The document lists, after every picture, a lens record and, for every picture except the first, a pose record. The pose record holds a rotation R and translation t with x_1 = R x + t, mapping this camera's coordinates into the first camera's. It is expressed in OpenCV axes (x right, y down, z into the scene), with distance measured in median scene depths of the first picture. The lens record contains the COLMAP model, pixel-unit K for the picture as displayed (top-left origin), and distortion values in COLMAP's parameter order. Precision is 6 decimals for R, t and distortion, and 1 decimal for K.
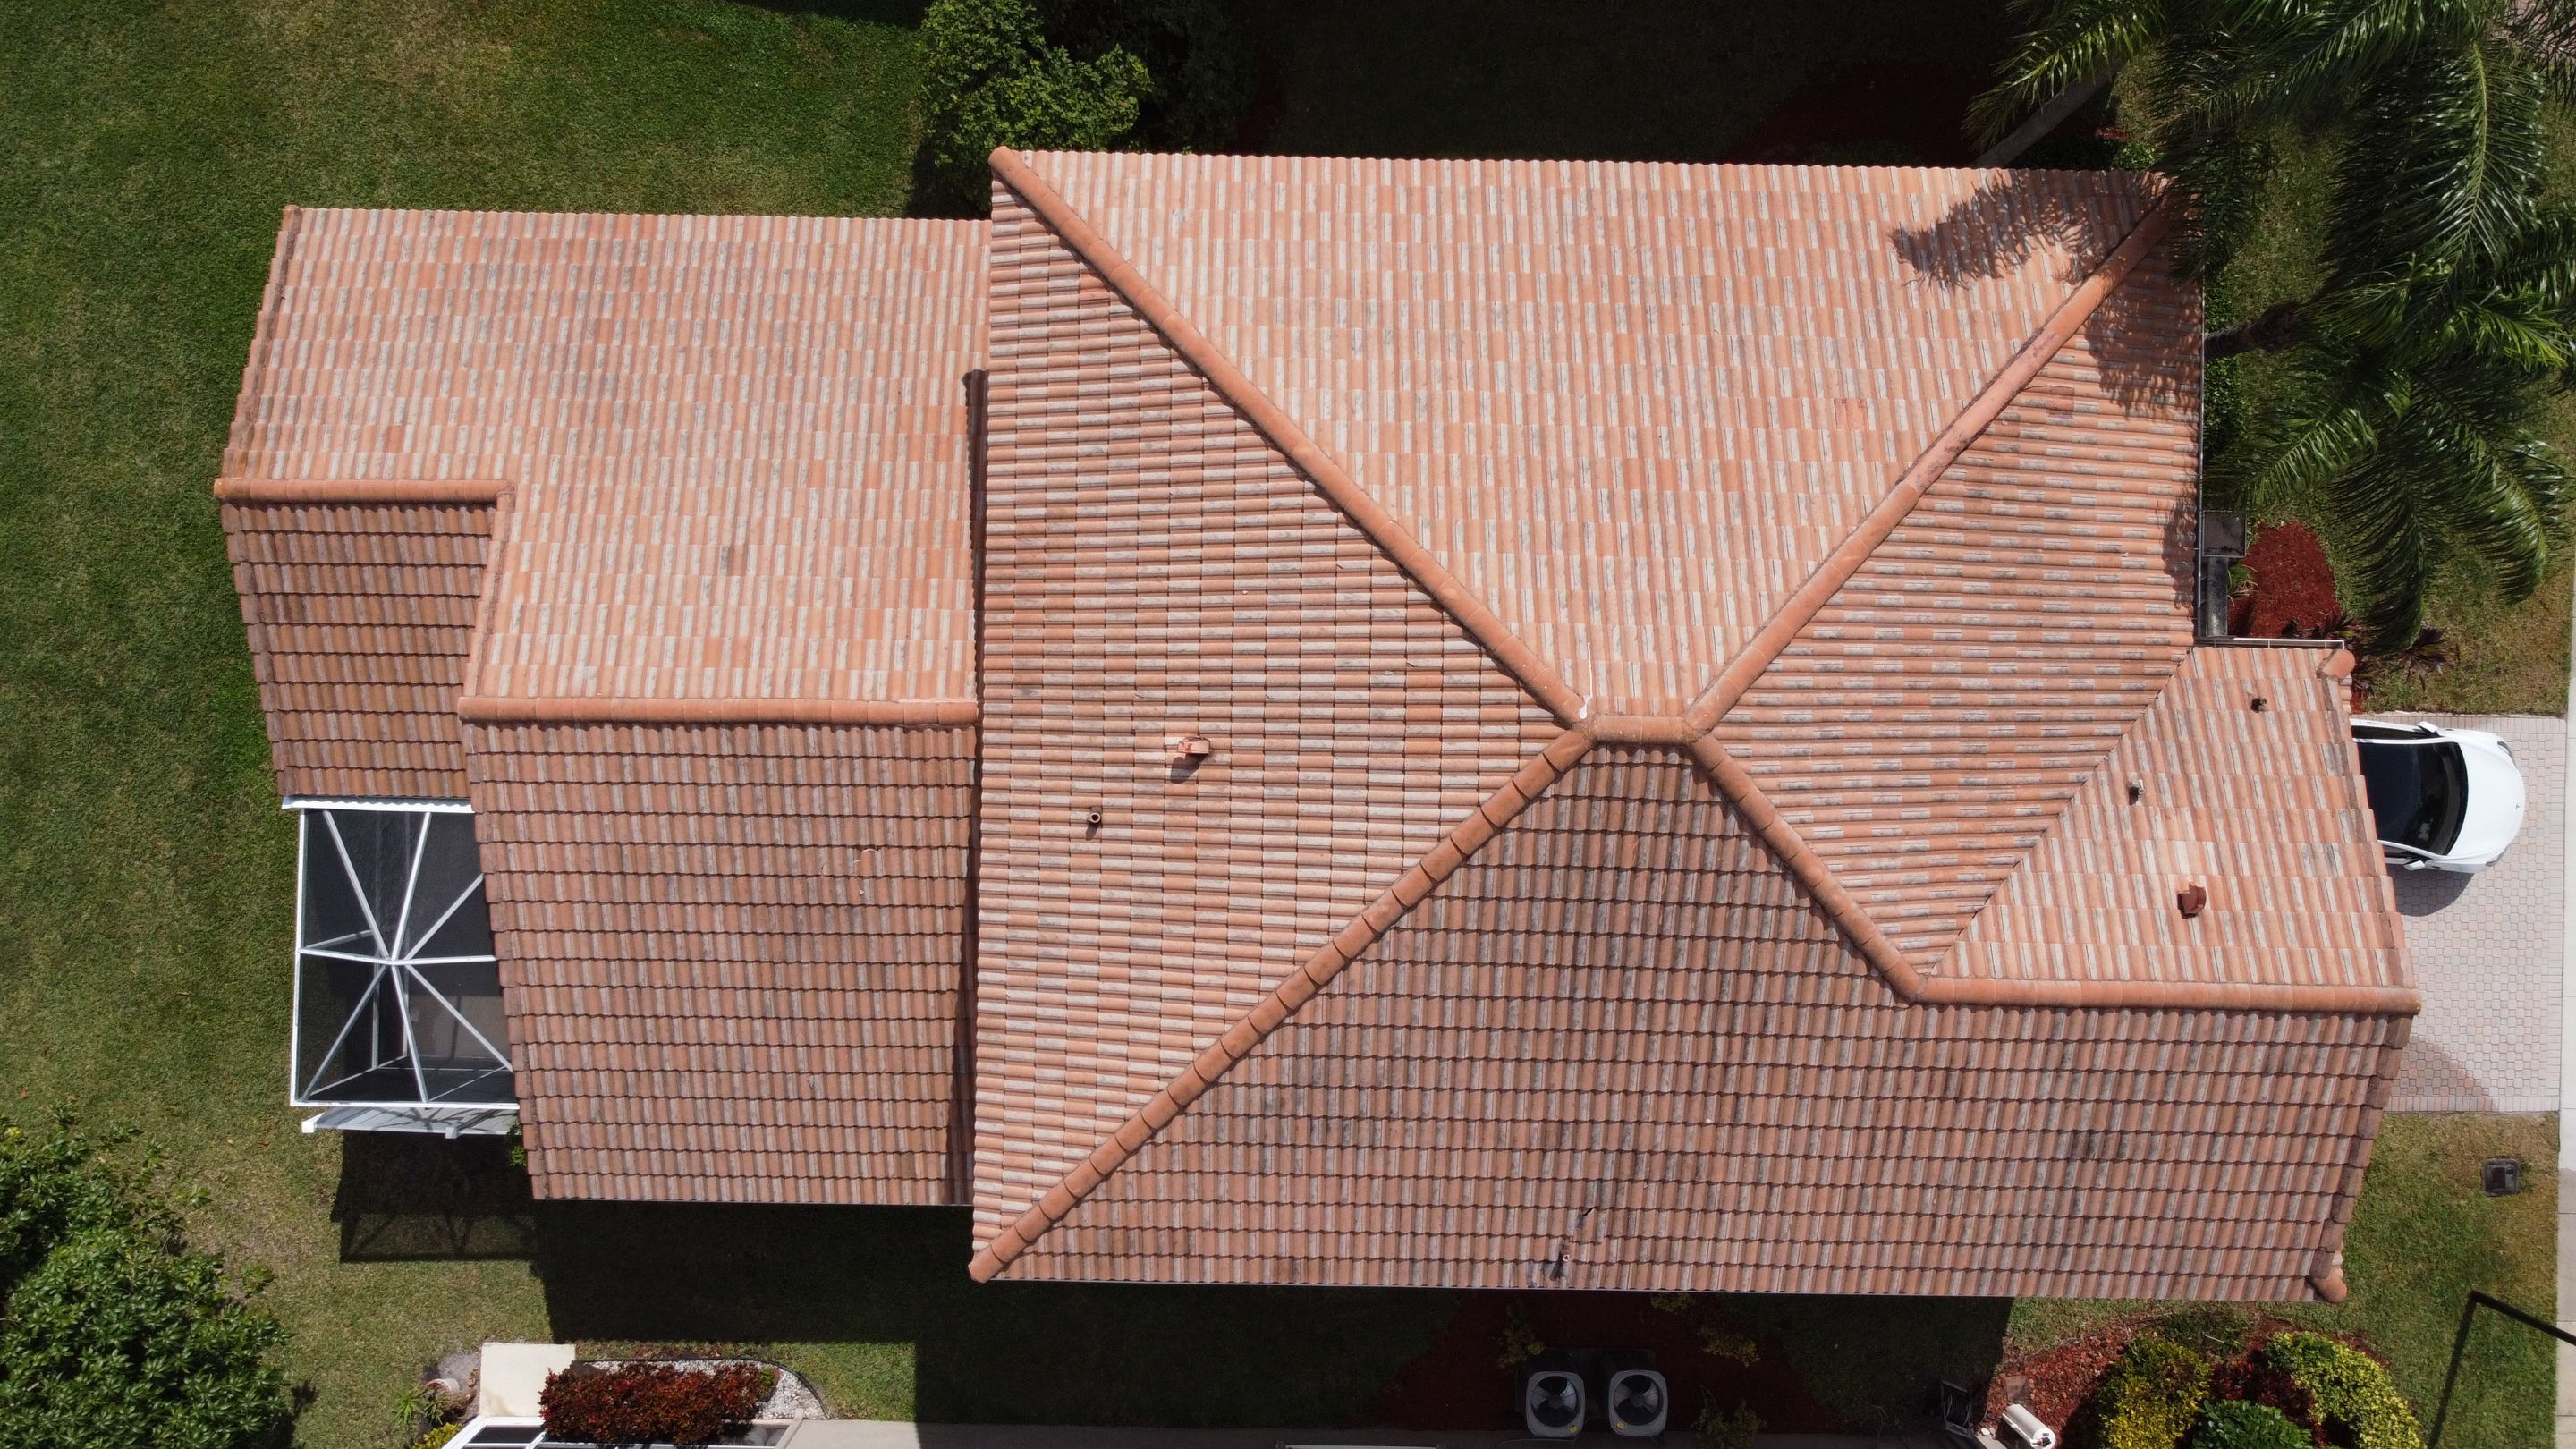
lens RADIAL K [[1946.8, 0, 1288.0], [0, 1946.8, 724.5], [0, 0, 1]] dist [-0.010052, -0.002661]
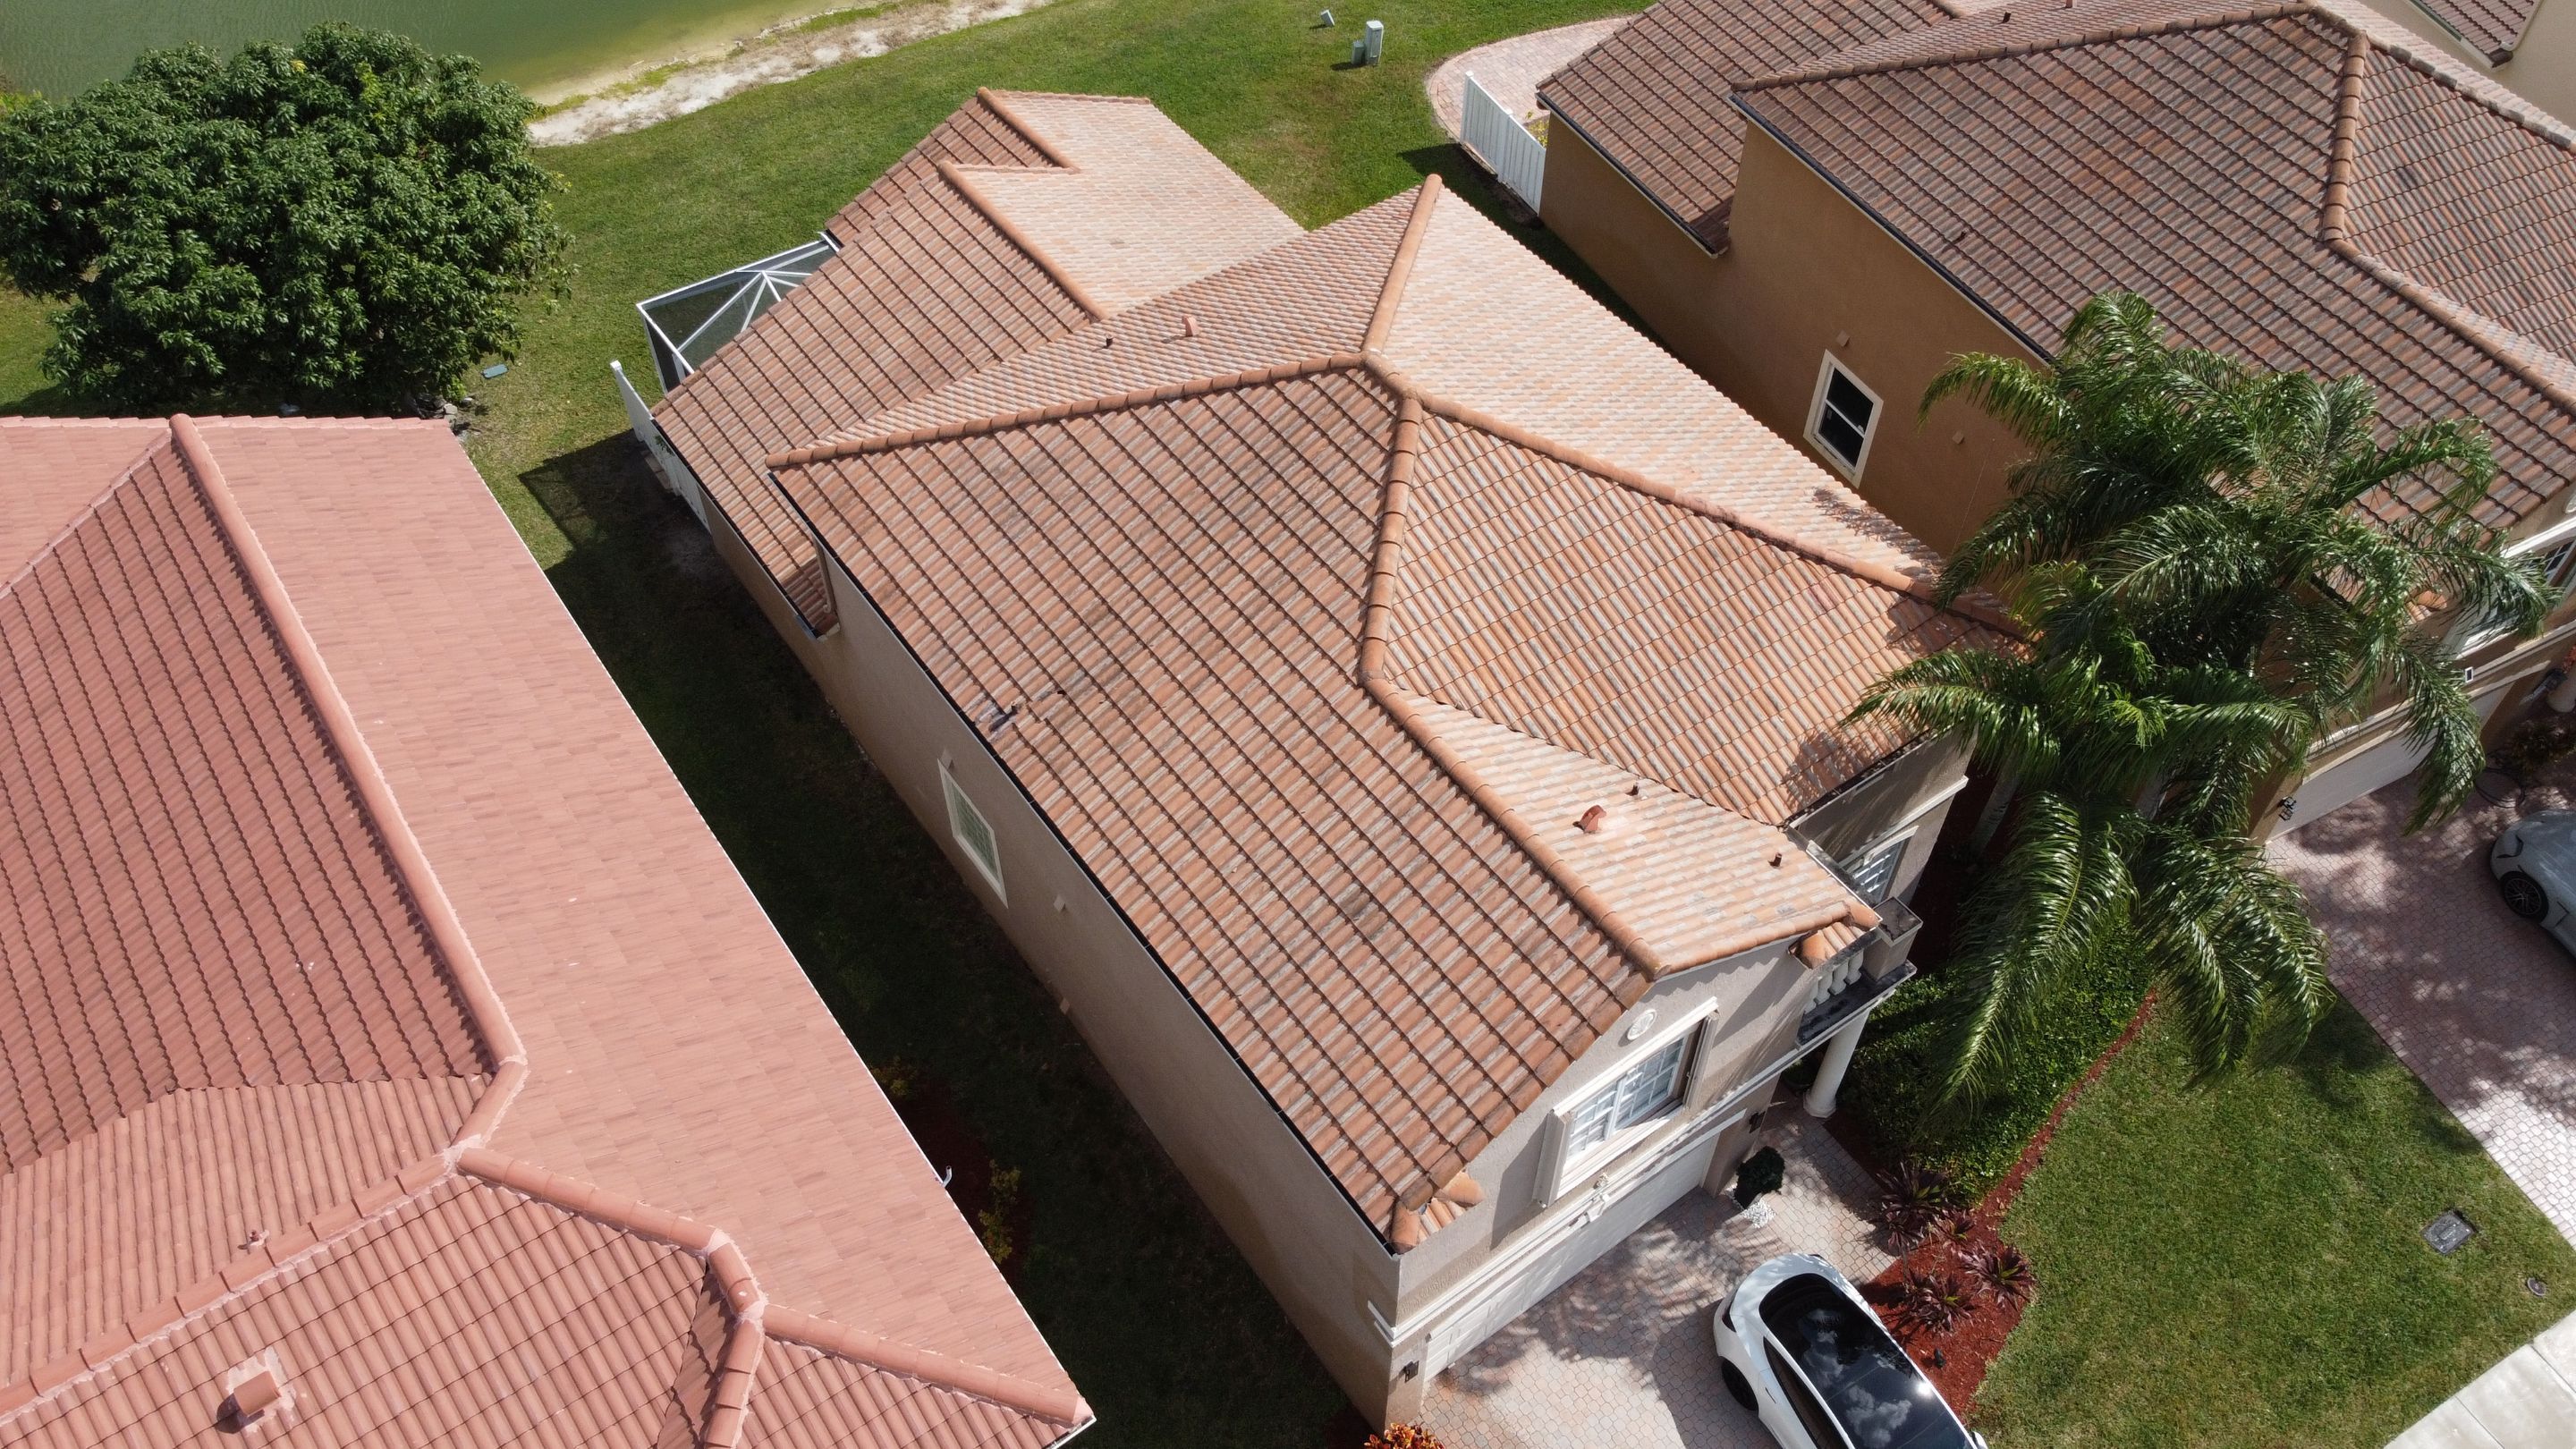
lens RADIAL K [[1941.1, 0, 1296.0], [0, 1941.1, 704.6], [0, 0, 1]] dist [0.002113, -0.003540]
pose [[0.598787, 0.596924, -0.533981, 0.887789], [-0.800864, 0.439252, -0.407031, 0.626384], [-0.008414, 0.671371, 0.741074, 0.135163]]
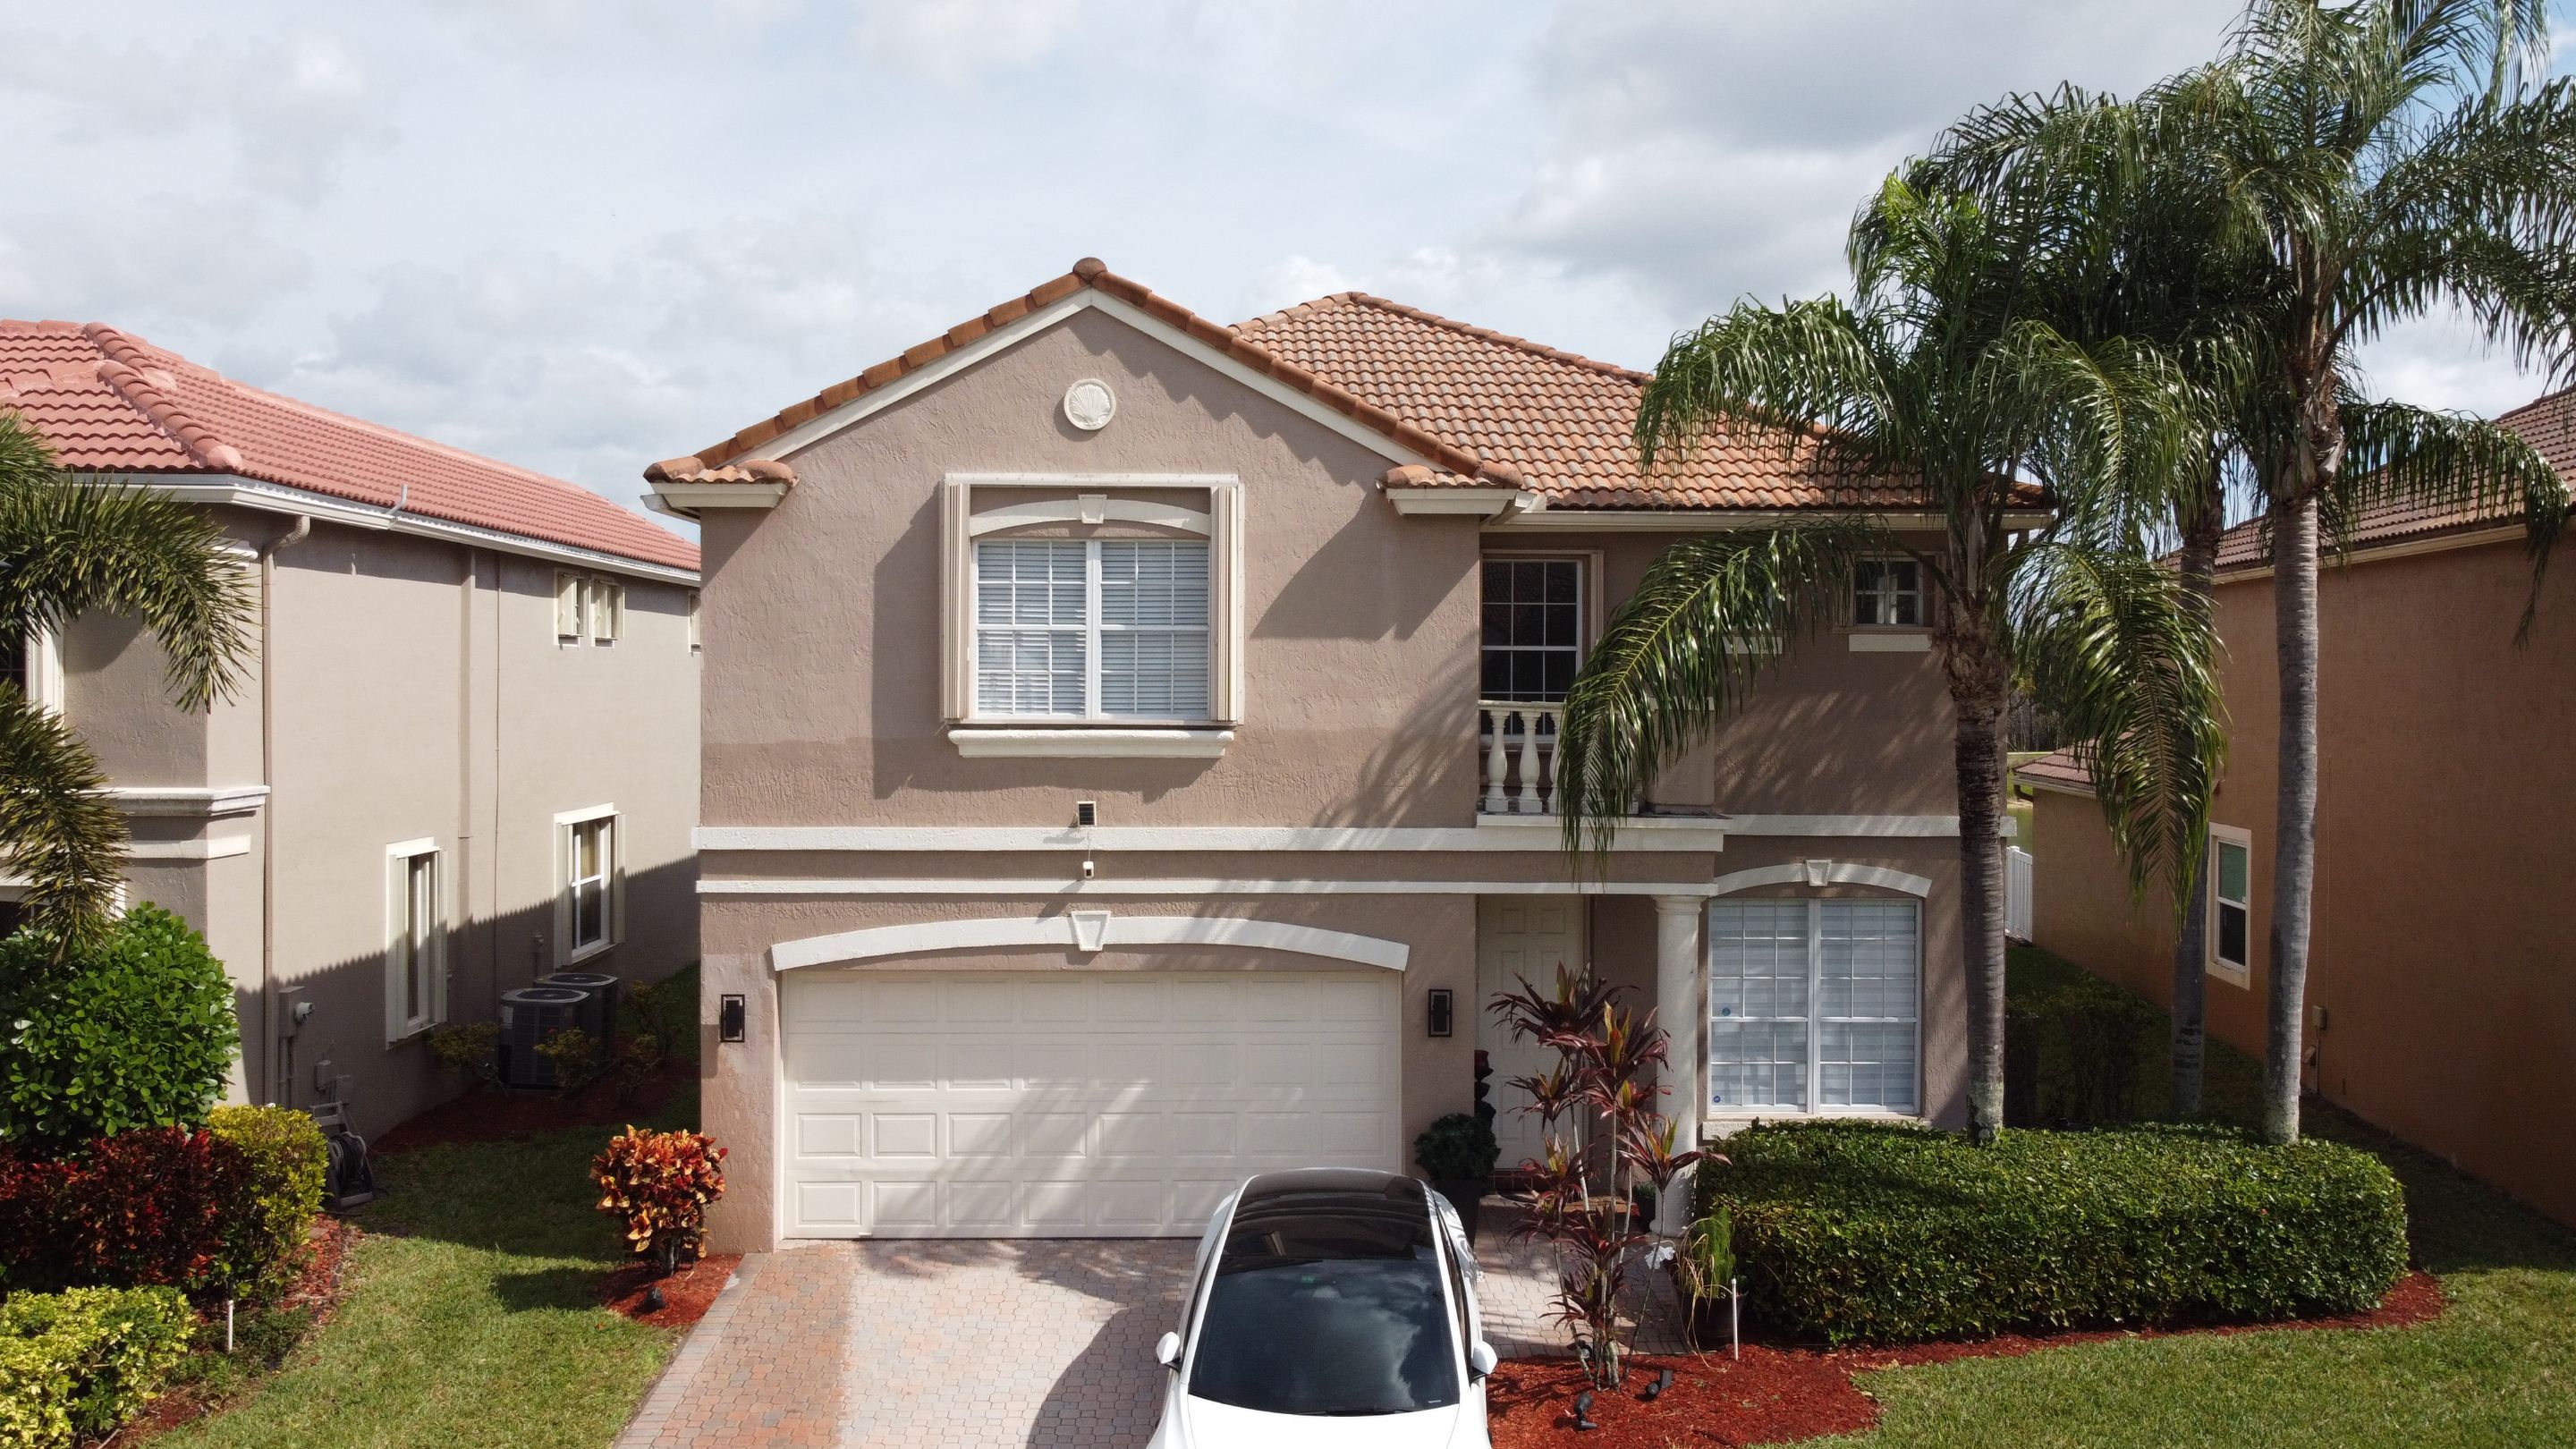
lens RADIAL K [[1946.8, 0, 1288.0], [0, 1946.8, 724.5], [0, 0, 1]] dist [-0.010052, -0.002661]
pose [[0.043690, 0.011726, -0.998976, 1.345034], [-0.998928, -0.014774, -0.043862, 0.087847], [-0.015273, 0.999822, 0.011067, 1.128991]]
